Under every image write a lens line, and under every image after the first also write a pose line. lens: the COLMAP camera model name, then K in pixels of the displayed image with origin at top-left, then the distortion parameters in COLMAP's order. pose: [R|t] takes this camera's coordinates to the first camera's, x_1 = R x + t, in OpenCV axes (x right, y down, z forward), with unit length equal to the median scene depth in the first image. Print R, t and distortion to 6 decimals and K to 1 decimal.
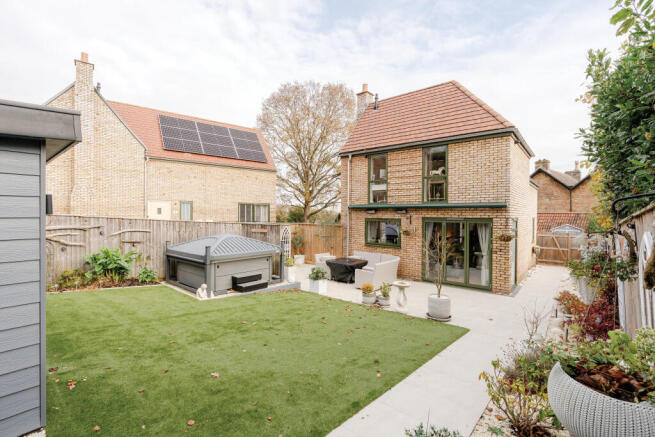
lens RADIAL K [[299.1, 0, 324.1], [0, 299.1, 216.8], [0, 0, 1]] dist [-0.006287, 0.000560]
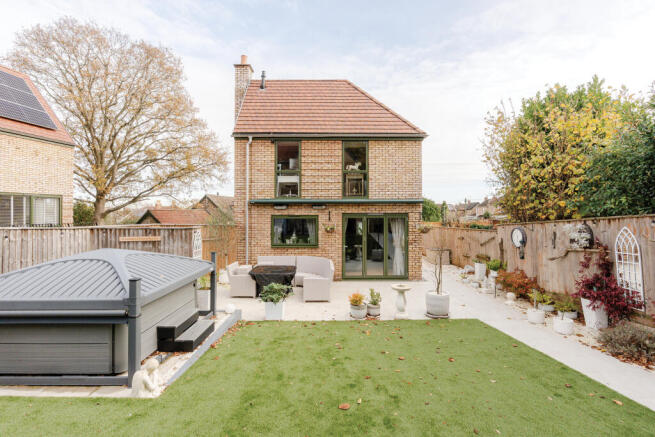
lens RADIAL K [[299.1, 0, 321.6], [0, 299.1, 209.5], [0, 0, 1]] dist [-0.006287, 0.000560]
pose [[0.756972, -0.004572, 0.653432, -0.316780], [0.012830, 0.999887, -0.007867, -0.002972], [-0.653322, 0.014338, 0.756945, 0.291443]]
